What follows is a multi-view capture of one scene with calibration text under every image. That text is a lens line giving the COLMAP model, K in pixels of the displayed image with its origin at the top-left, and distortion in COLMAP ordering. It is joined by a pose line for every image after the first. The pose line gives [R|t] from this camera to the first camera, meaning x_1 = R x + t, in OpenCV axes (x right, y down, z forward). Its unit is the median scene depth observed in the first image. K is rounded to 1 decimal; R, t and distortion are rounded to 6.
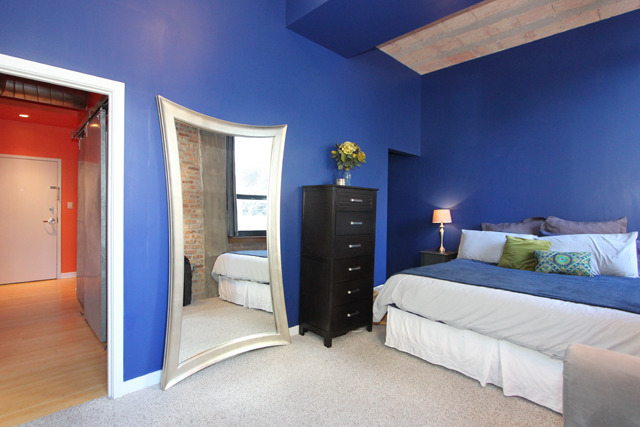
lens RADIAL K [[316.1, 0, 320.6], [0, 316.1, 211.6], [0, 0, 1]] dist [-0.006232, -0.001254]
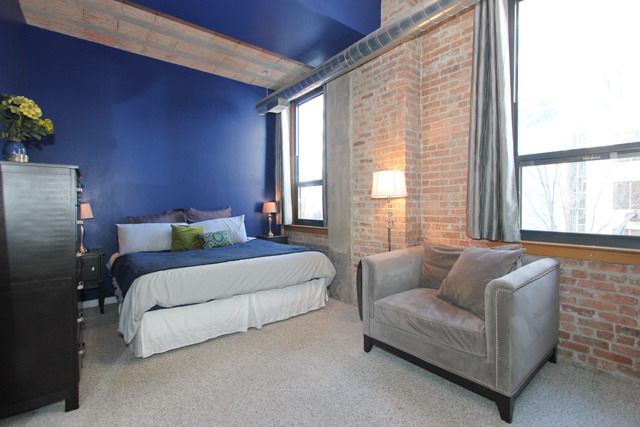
lens RADIAL K [[297.5, 0, 320.4], [0, 297.5, 209.7], [0, 0, 1]] dist [-0.003694, -0.000342]
pose [[0.102261, -0.028601, 0.994346, -0.556305], [0.019767, 0.999448, 0.026715, 0.001585], [-0.994561, 0.016924, 0.102770, 0.431266]]
